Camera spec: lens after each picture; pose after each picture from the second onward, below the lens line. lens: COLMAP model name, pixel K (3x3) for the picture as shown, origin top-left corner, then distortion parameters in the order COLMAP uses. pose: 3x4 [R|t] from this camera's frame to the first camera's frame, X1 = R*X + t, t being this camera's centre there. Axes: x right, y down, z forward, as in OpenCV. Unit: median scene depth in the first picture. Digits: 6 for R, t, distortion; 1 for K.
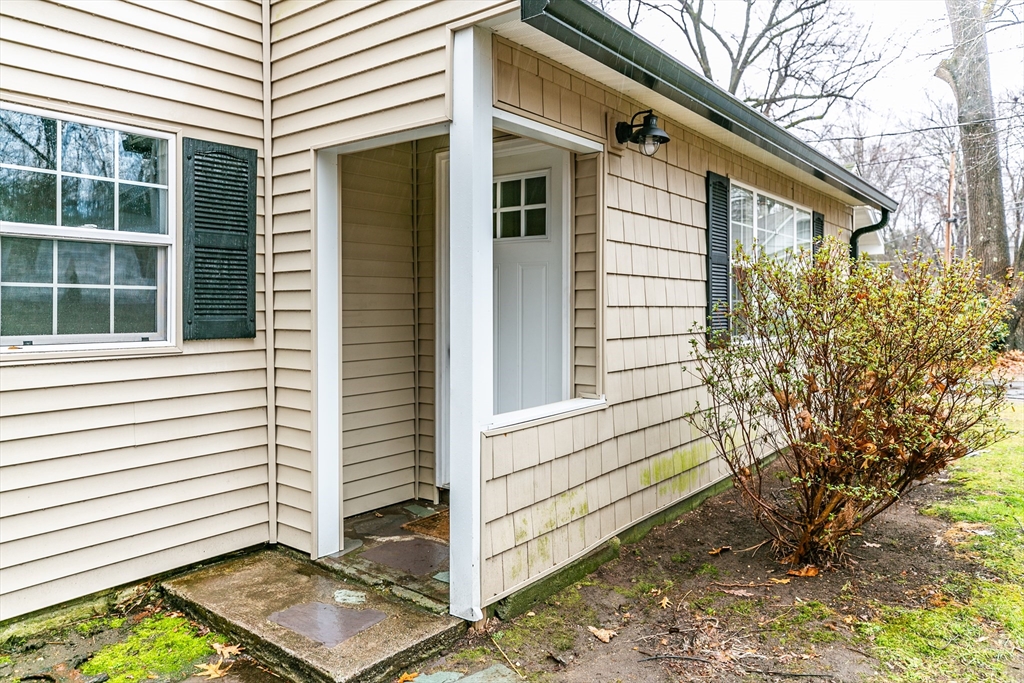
lens RADIAL K [[704.2, 0, 511.4], [0, 704.2, 305.2], [0, 0, 1]] dist [0.052558, 0.000276]
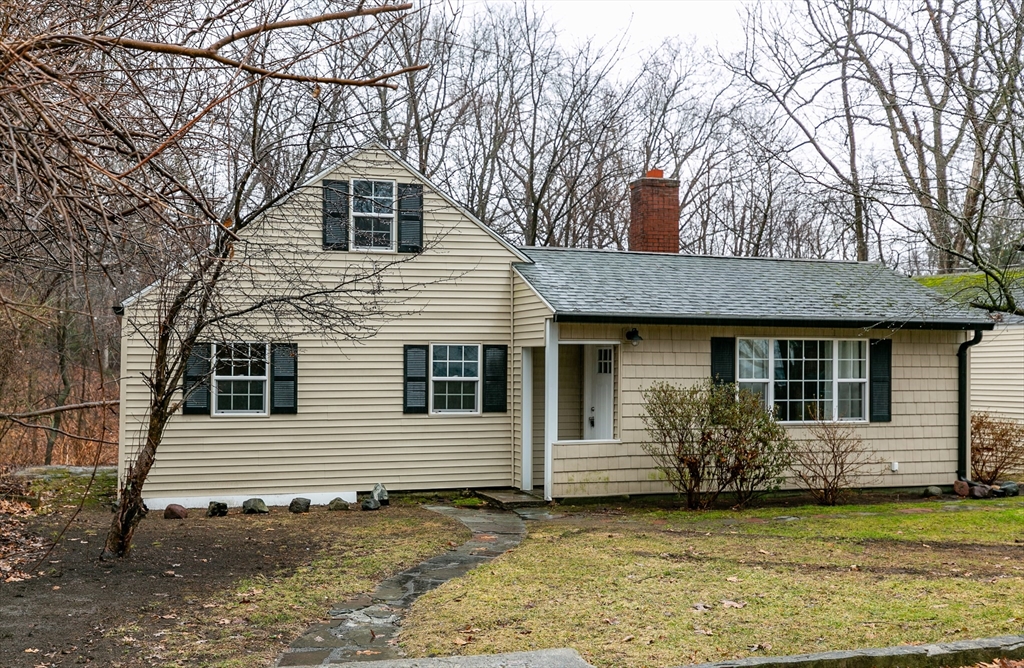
lens RADIAL K [[1371.6, 0, 512.0], [0, 1371.6, 334.0], [0, 0, 1]] dist [0.006643, 0.004430]
pose [[0.837582, -0.005529, -0.546284, 2.783568], [-0.007671, 0.999731, -0.021879, -0.152986], [0.546258, 0.022516, 0.837314, -3.748986]]
